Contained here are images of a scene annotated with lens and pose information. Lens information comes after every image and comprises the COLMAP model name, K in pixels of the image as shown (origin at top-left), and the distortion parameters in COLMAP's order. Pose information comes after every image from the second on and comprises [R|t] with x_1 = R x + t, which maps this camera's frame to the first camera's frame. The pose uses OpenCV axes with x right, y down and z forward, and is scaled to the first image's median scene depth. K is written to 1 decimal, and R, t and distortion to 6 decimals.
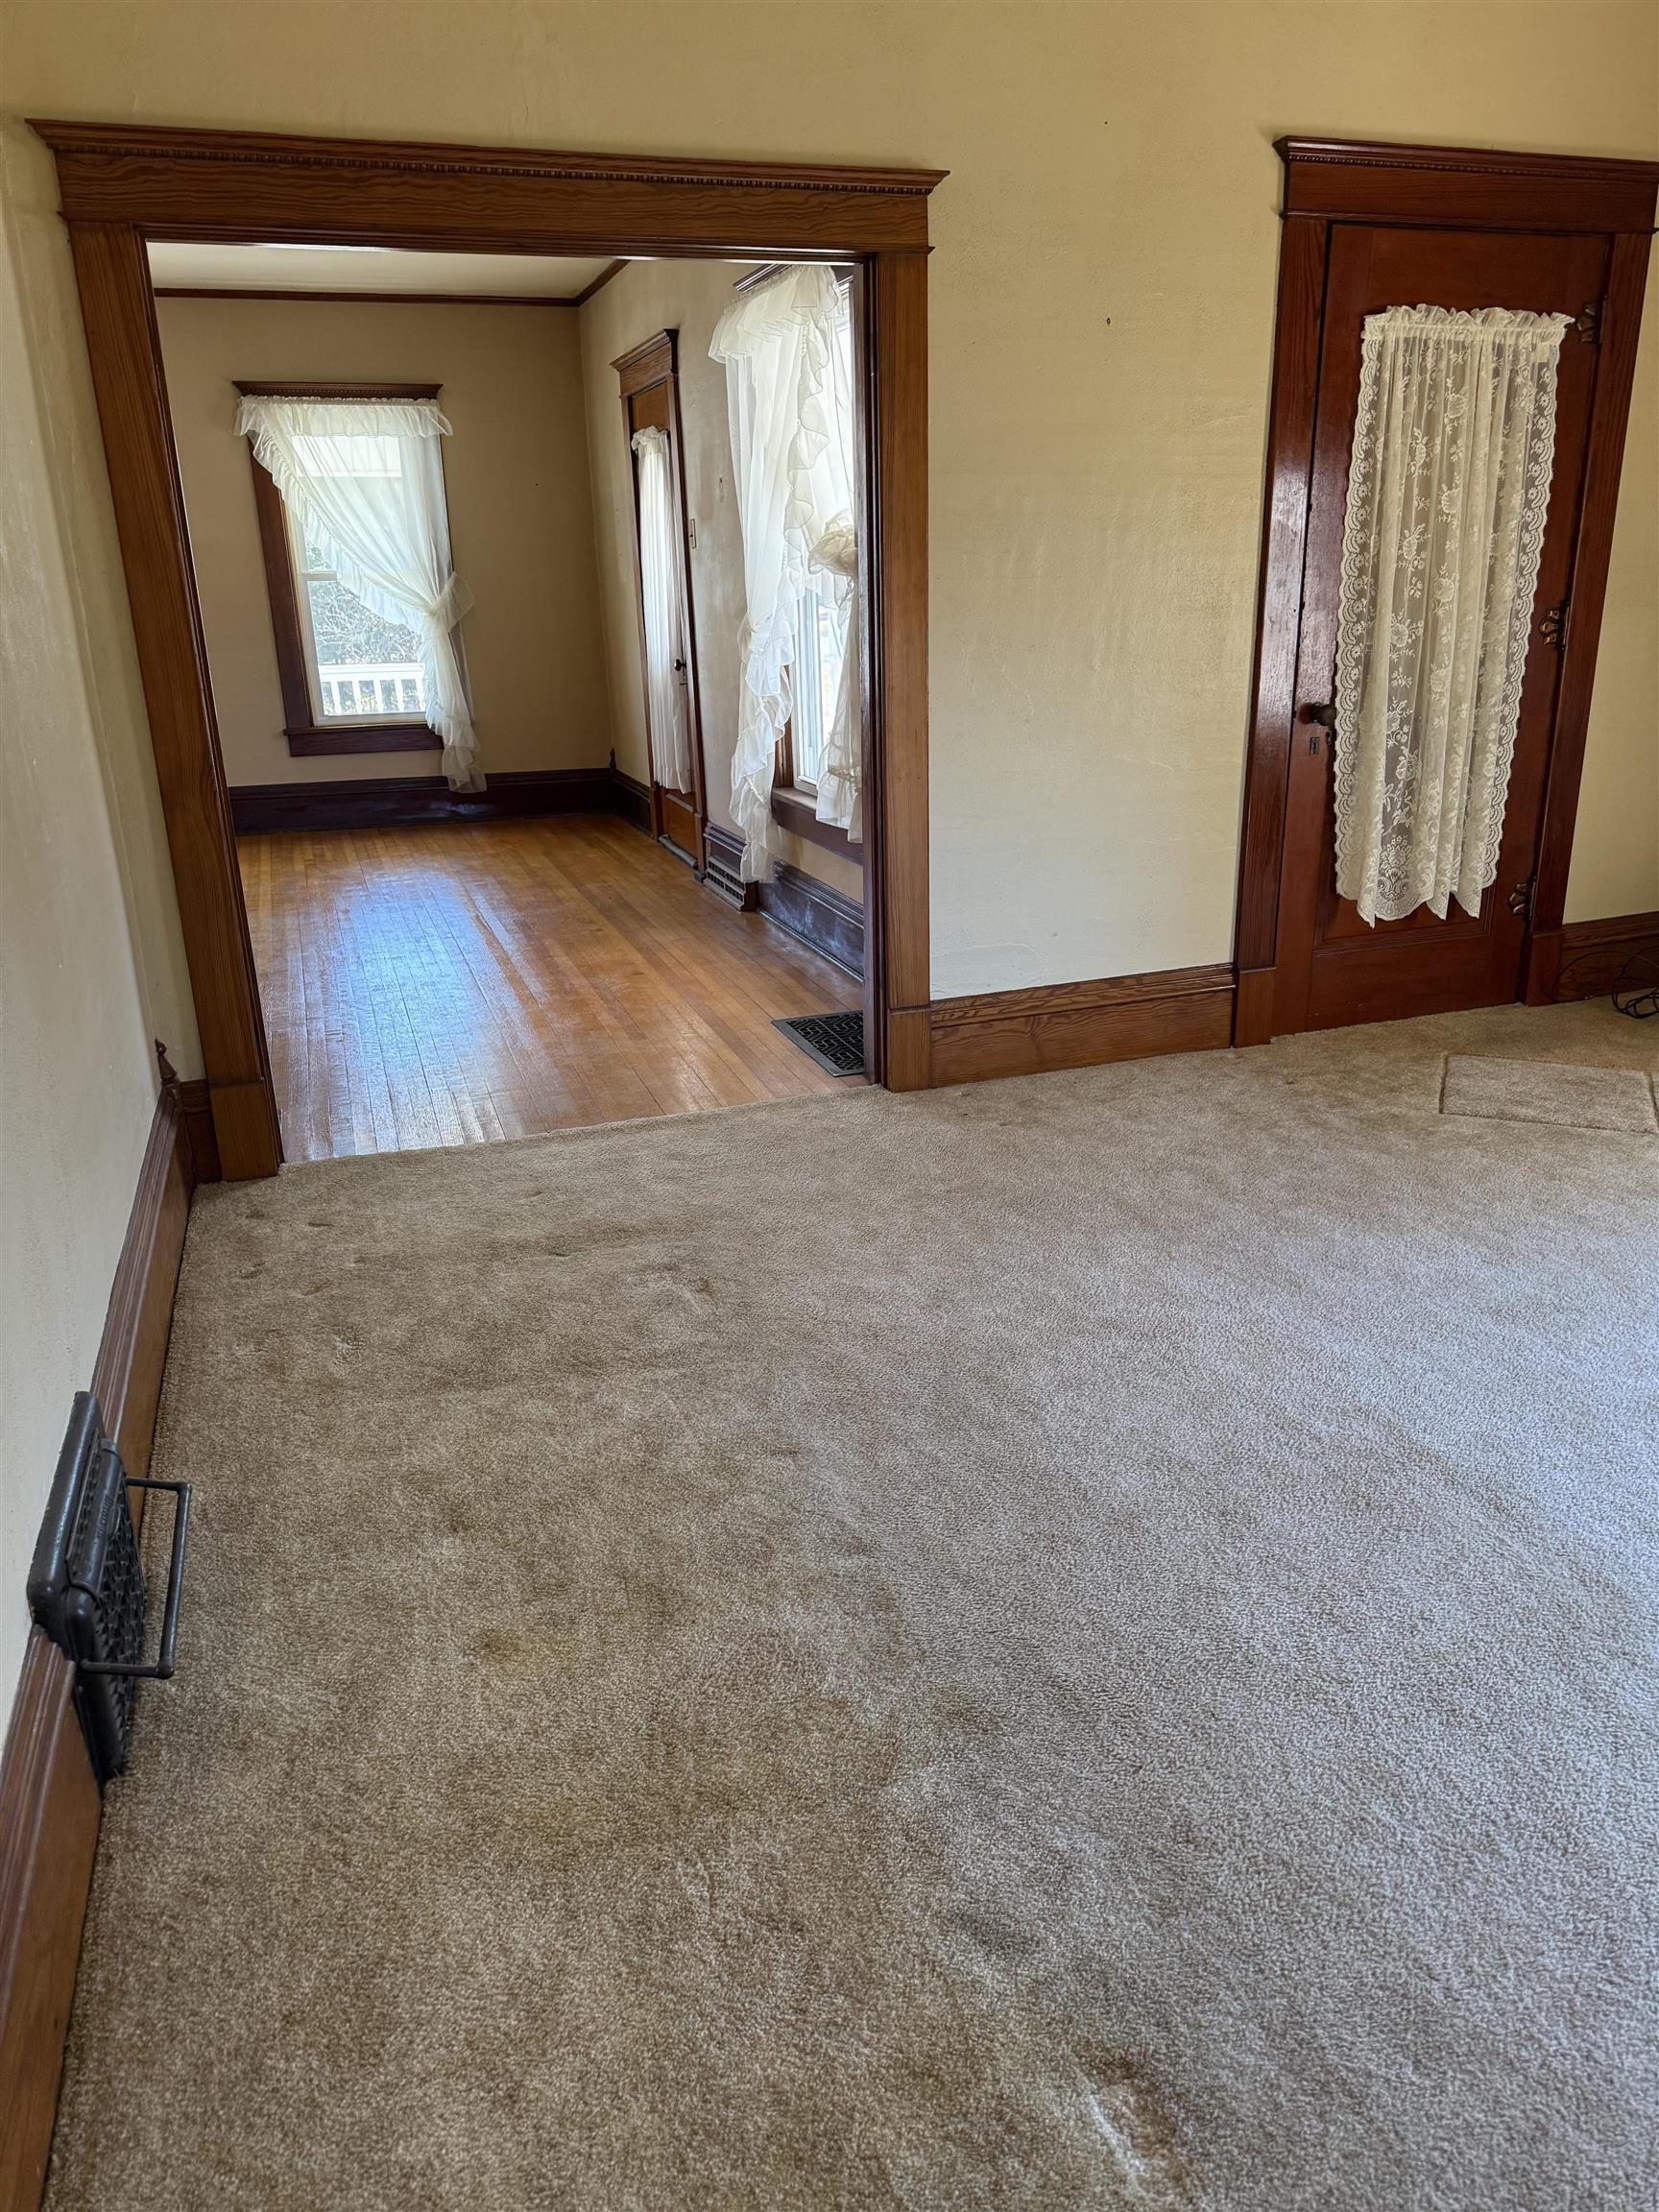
lens RADIAL K [[1546.4, 0, 829.5], [0, 1546.4, 1106.0], [0, 0, 1]] dist [-0.070903, -0.001226]
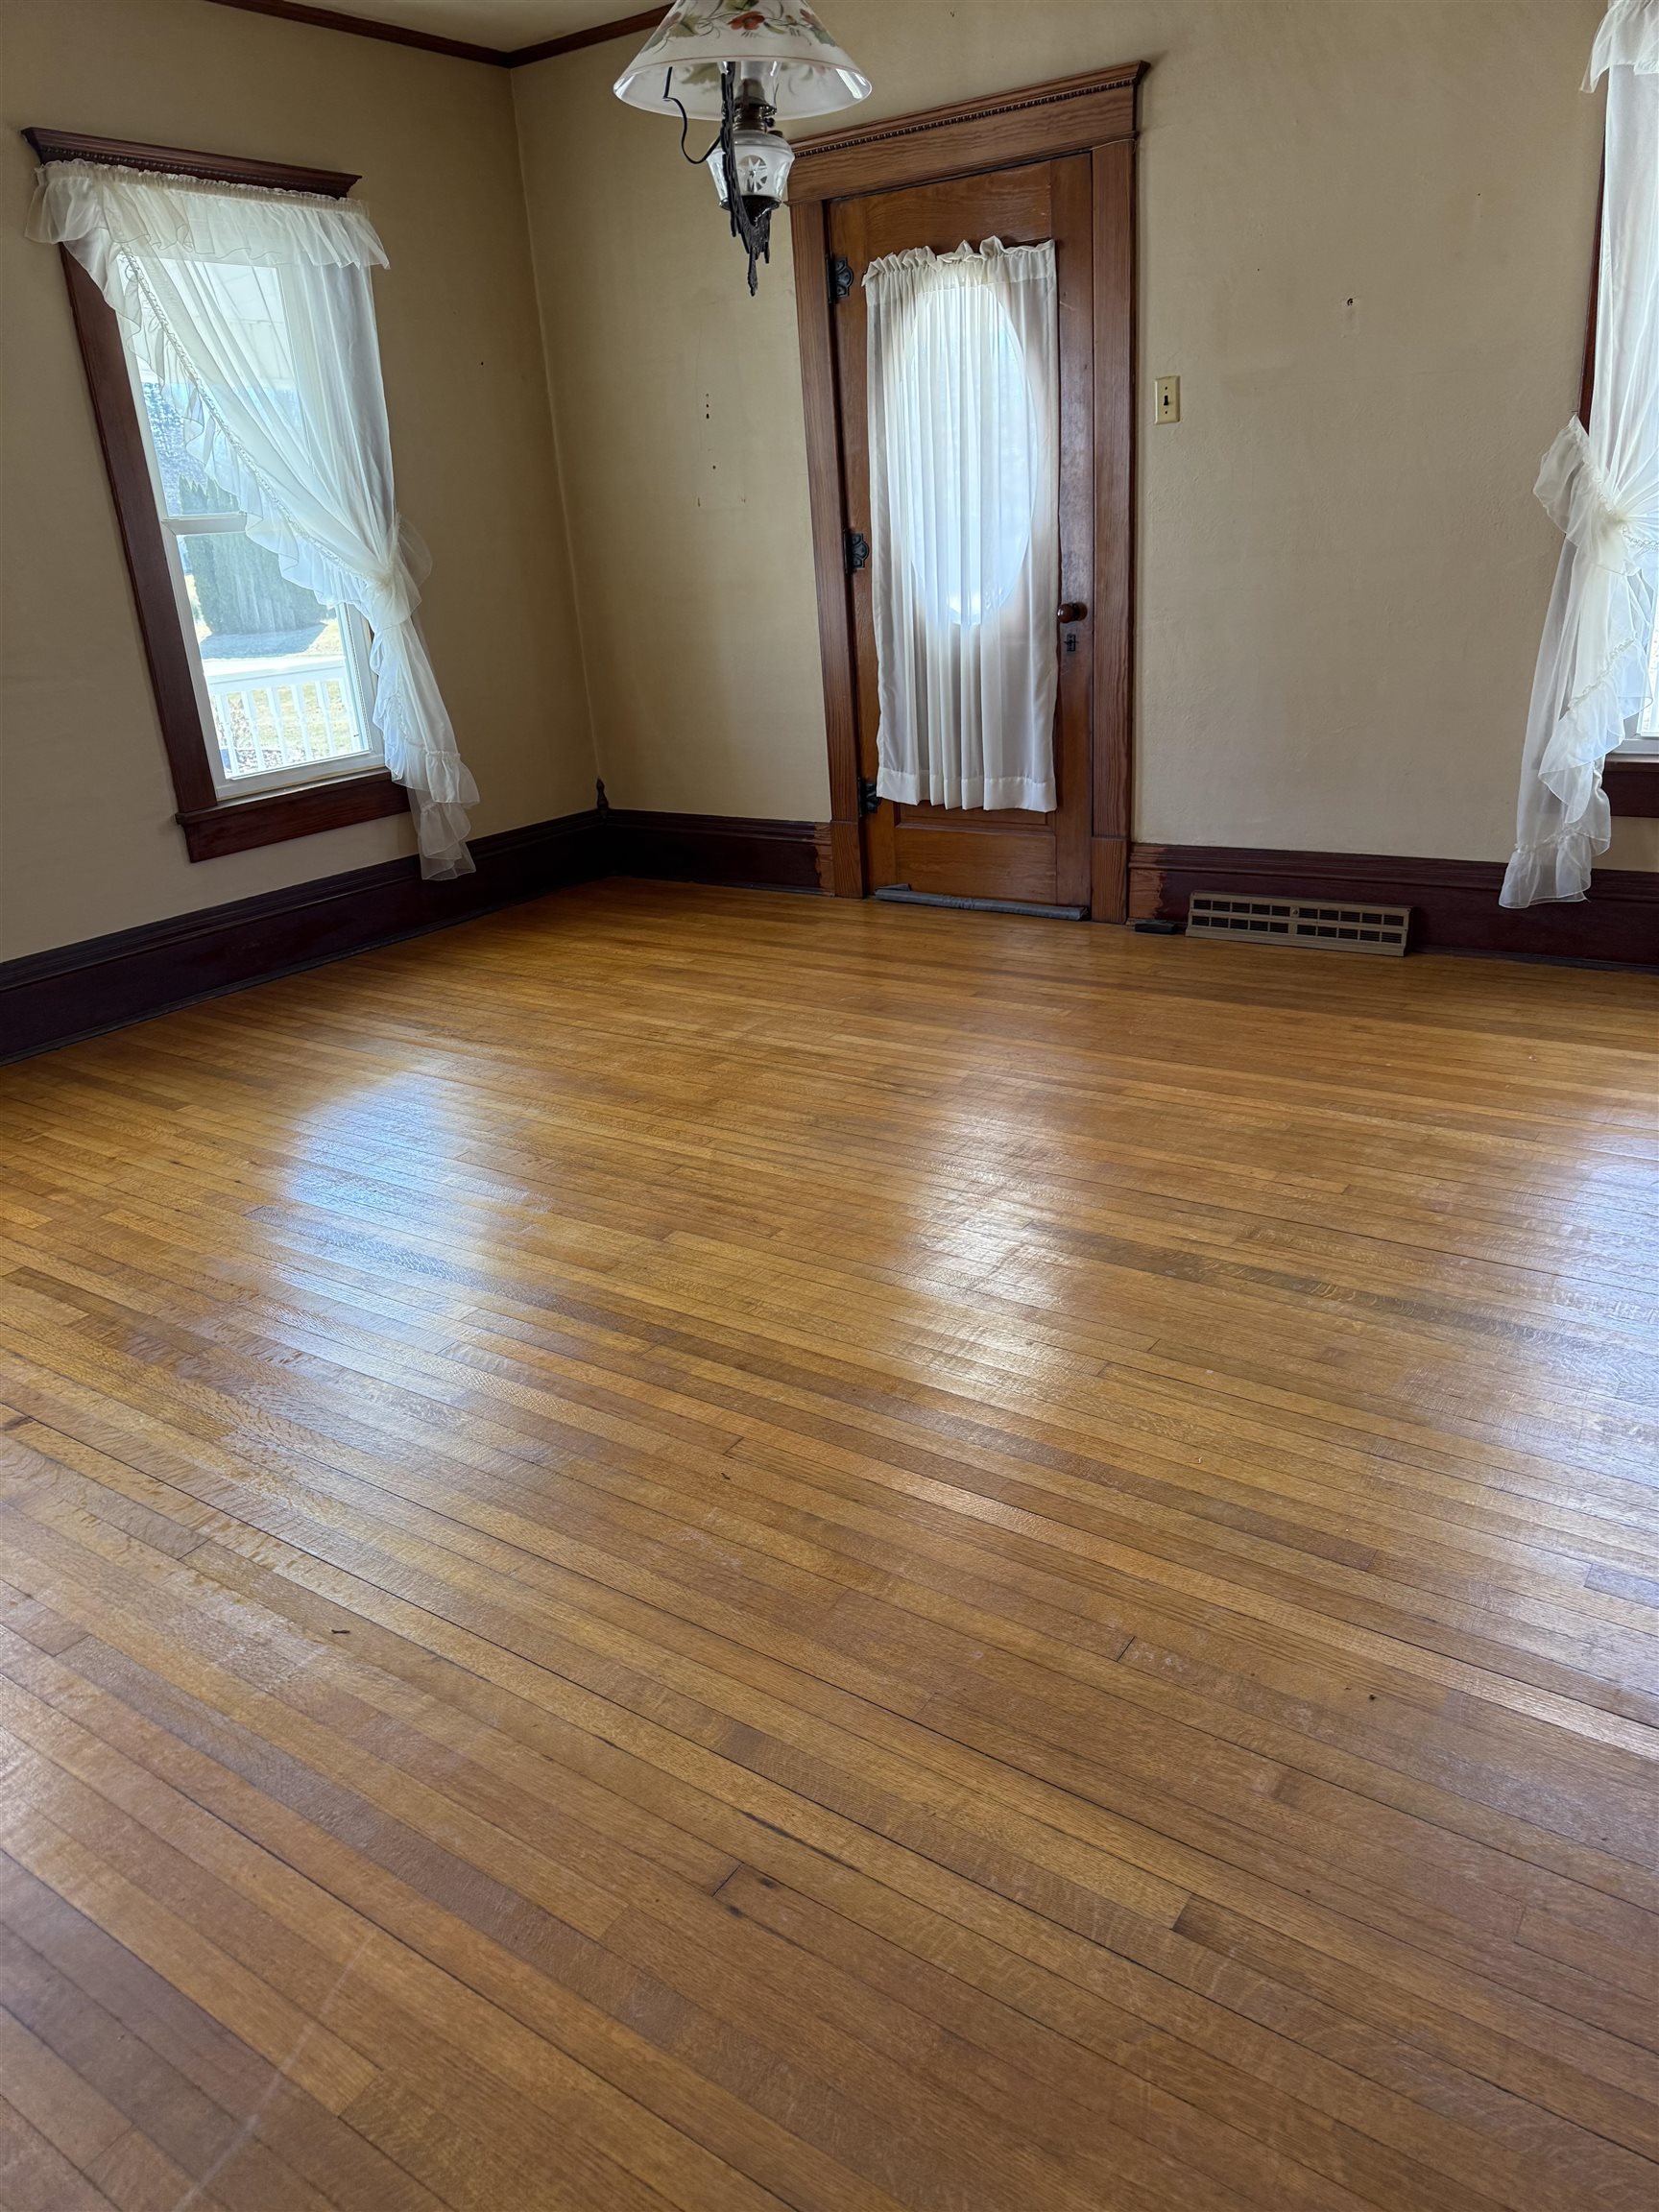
lens RADIAL K [[1546.4, 0, 829.5], [0, 1546.4, 1106.0], [0, 0, 1]] dist [-0.070903, -0.001226]
pose [[0.800051, -0.247489, 0.546506, -0.485525], [0.245347, 0.966260, 0.078404, -0.134240], [-0.547470, 0.071357, 0.833777, 0.441473]]
